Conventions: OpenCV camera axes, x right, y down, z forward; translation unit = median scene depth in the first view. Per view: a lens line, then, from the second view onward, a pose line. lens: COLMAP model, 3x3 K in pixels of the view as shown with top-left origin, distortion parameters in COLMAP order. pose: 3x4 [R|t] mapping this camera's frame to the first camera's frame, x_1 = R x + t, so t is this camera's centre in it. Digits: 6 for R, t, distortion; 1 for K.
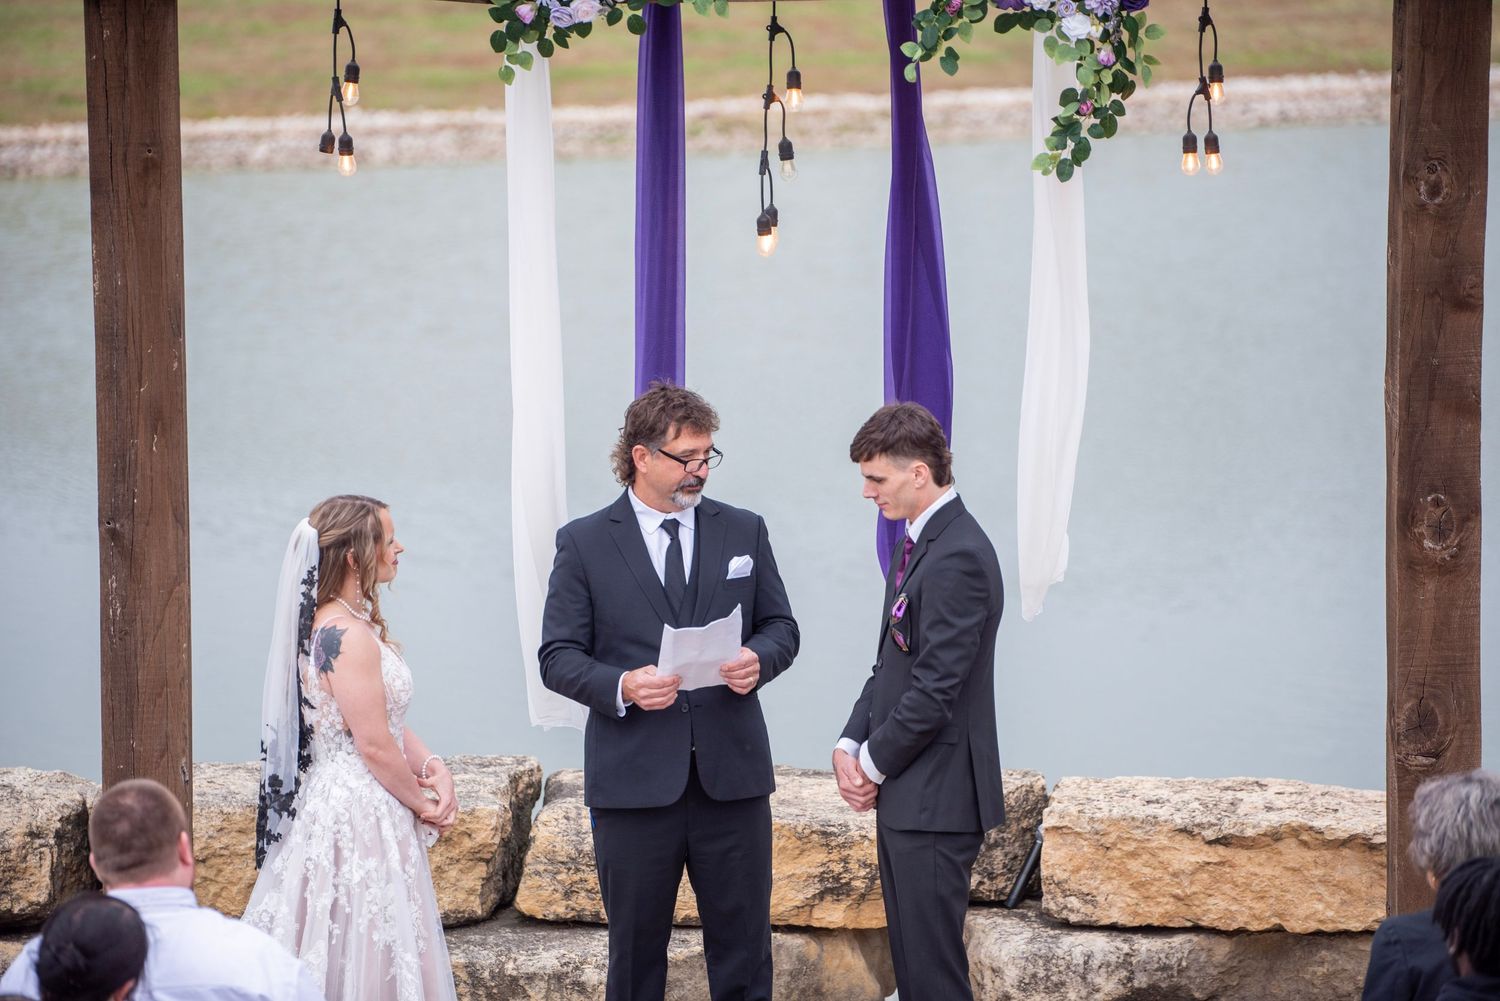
lens RADIAL K [[6256.1, 0, 744.1], [0, 6256.1, 416.7], [0, 0, 1]] dist [0.402618, 6.236158]
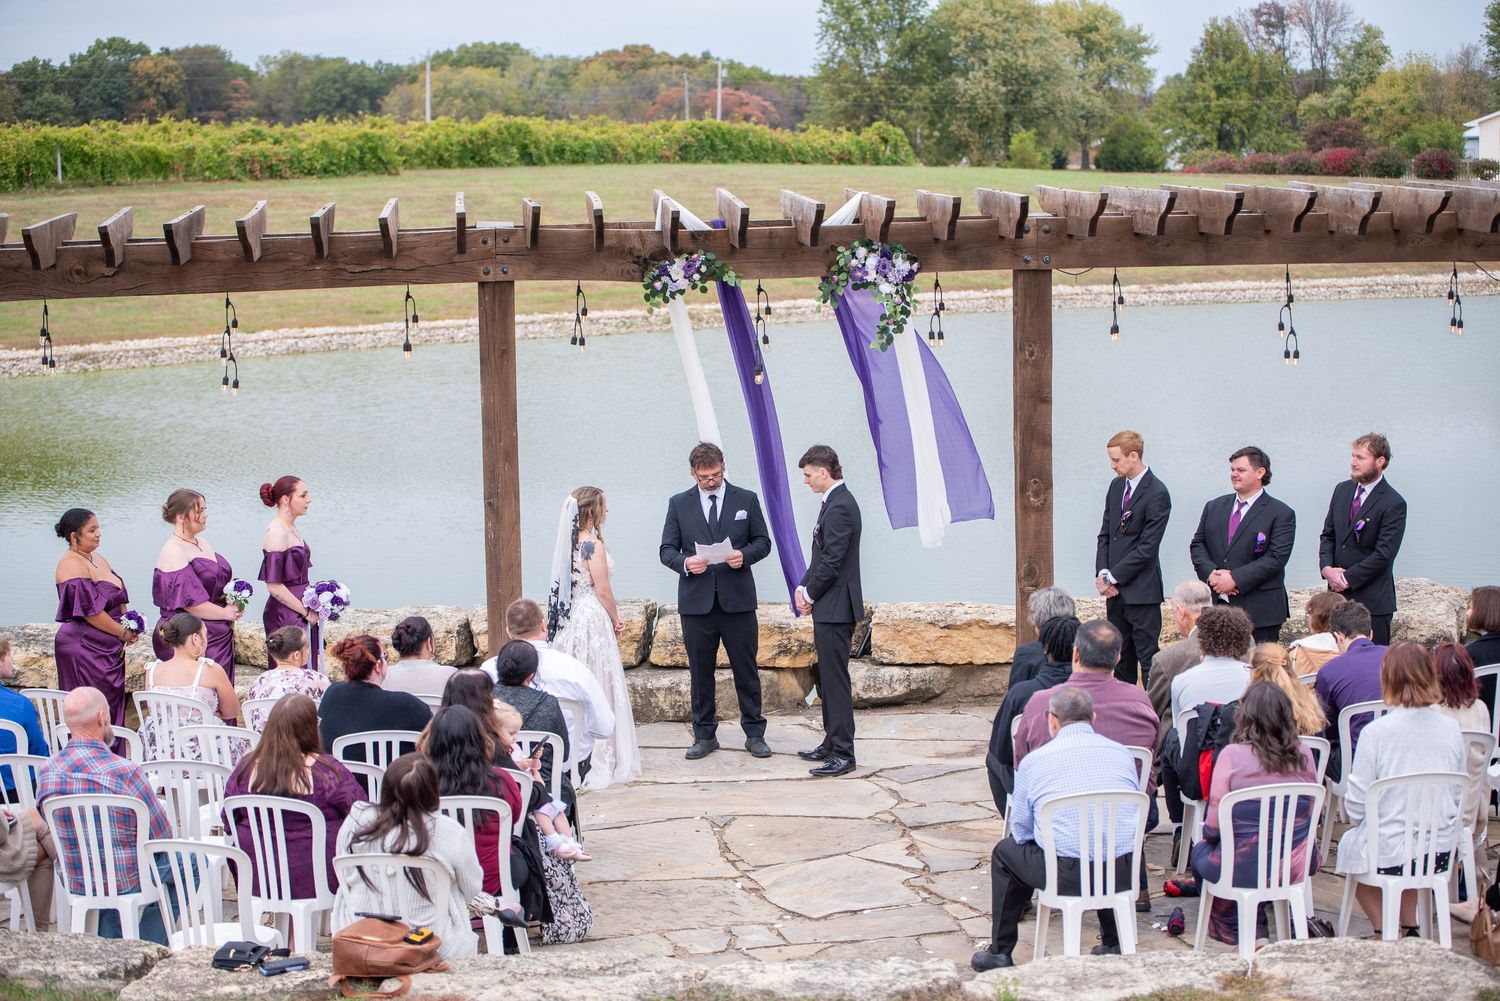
lens RADIAL K [[3252.5, 0, 750.5], [0, 3252.5, 552.2], [0, 0, 1]] dist [-0.855243, 2.897969]
pose [[0.999501, -0.016985, 0.026619, -0.030761], [0.016214, 0.999451, 0.028901, 0.002591], [-0.027095, -0.028455, 0.999228, -0.224737]]
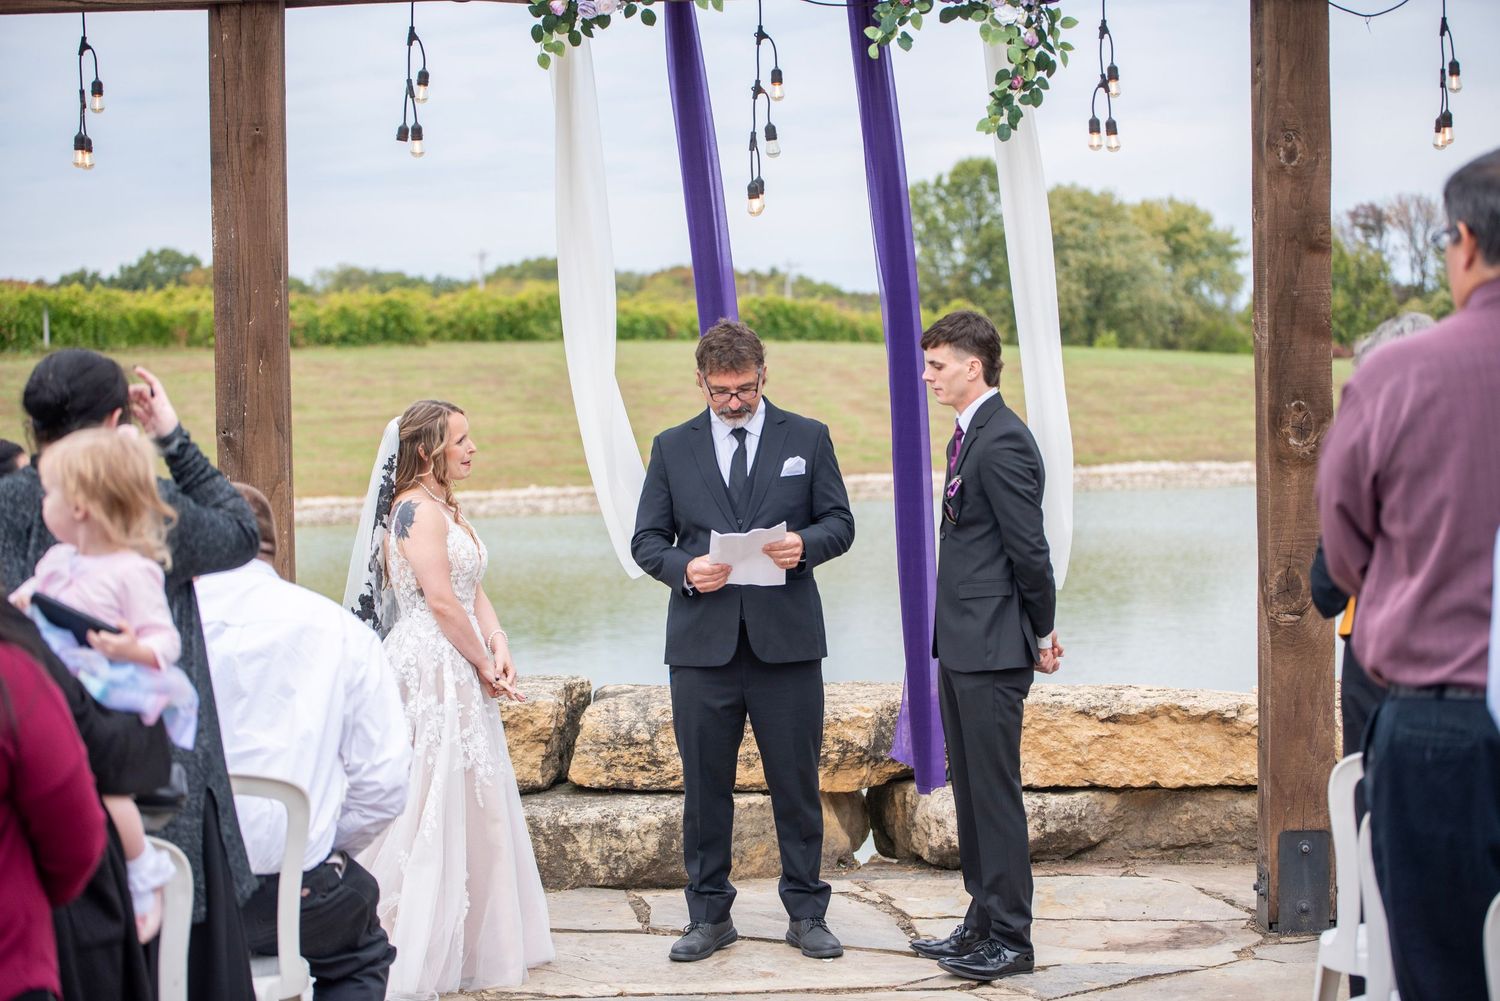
lens RADIAL K [[3030.5, 0, 750.0], [0, 3030.5, 500.5], [0, 0, 1]] dist [-0.343291, 0.370174]
pose [[0.999935, -0.011226, 0.001894, 0.000510], [0.011336, 0.997159, -0.074469, 0.068784], [-0.001052, 0.074486, 0.997221, 0.380467]]
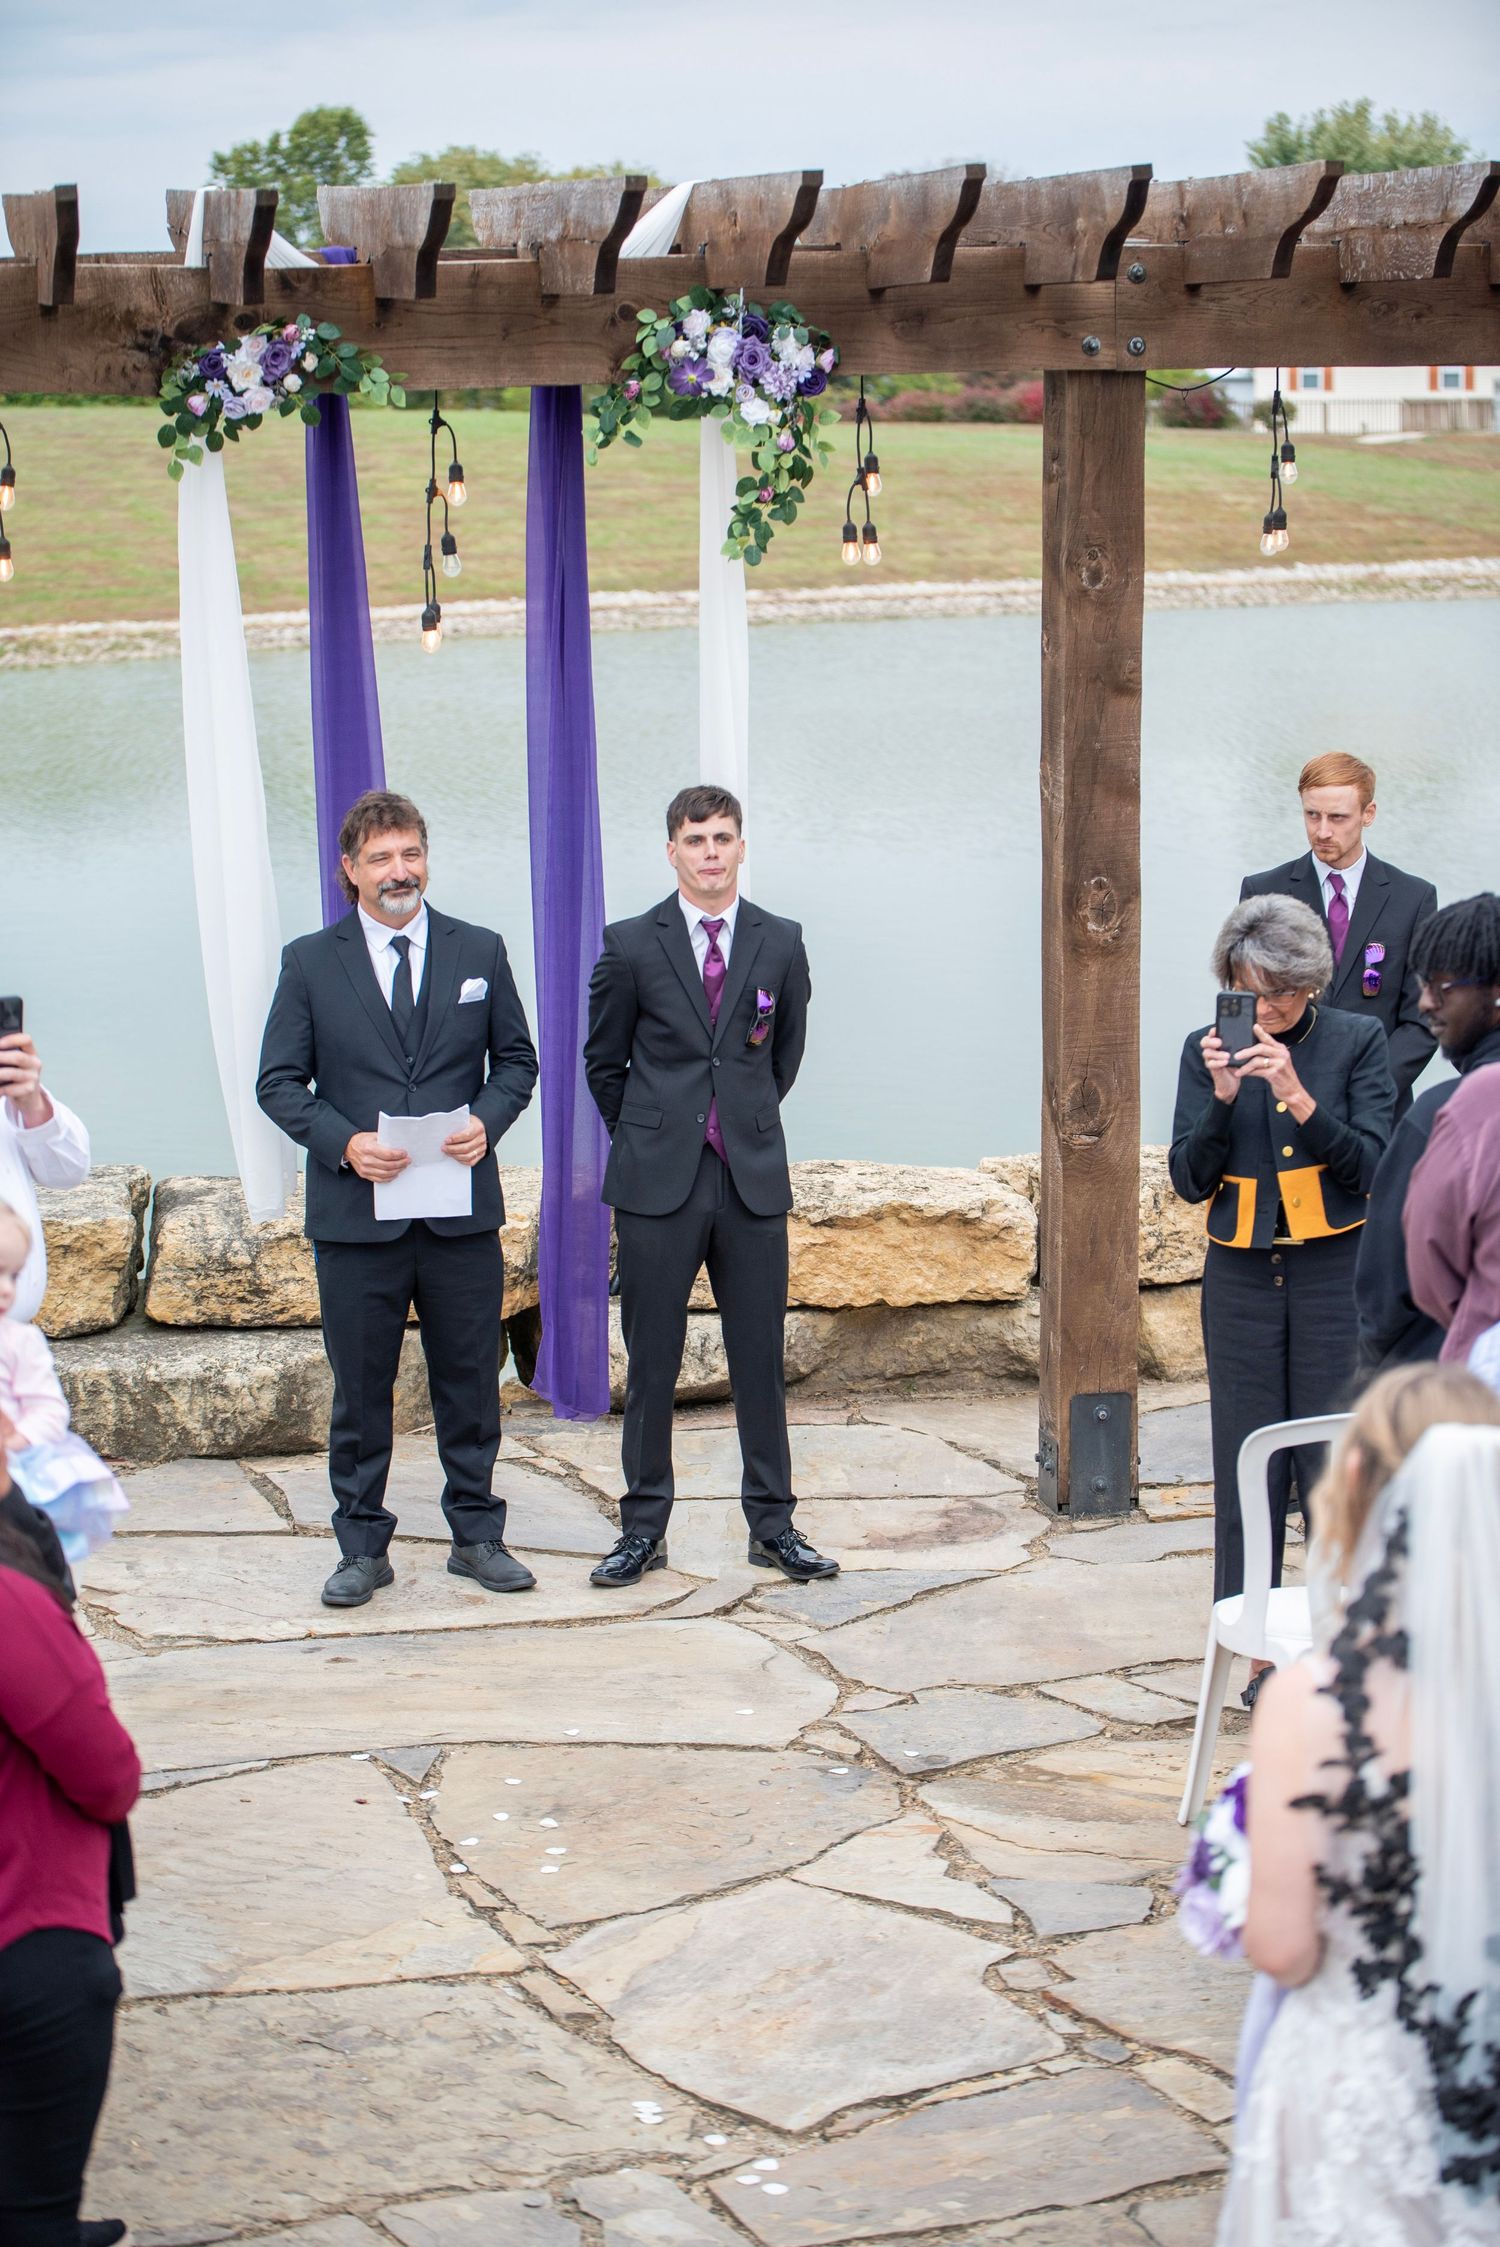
lens RADIAL K [[4539.6, 0, 750.0], [0, 4539.6, 1123.5], [0, 0, 1]] dist [-0.343291, 0.370174]
pose [[0.983496, -0.034012, 0.177706, -0.070182], [0.024572, 0.998181, 0.055056, 0.009619], [-0.179256, -0.049781, 0.982542, 0.269204]]
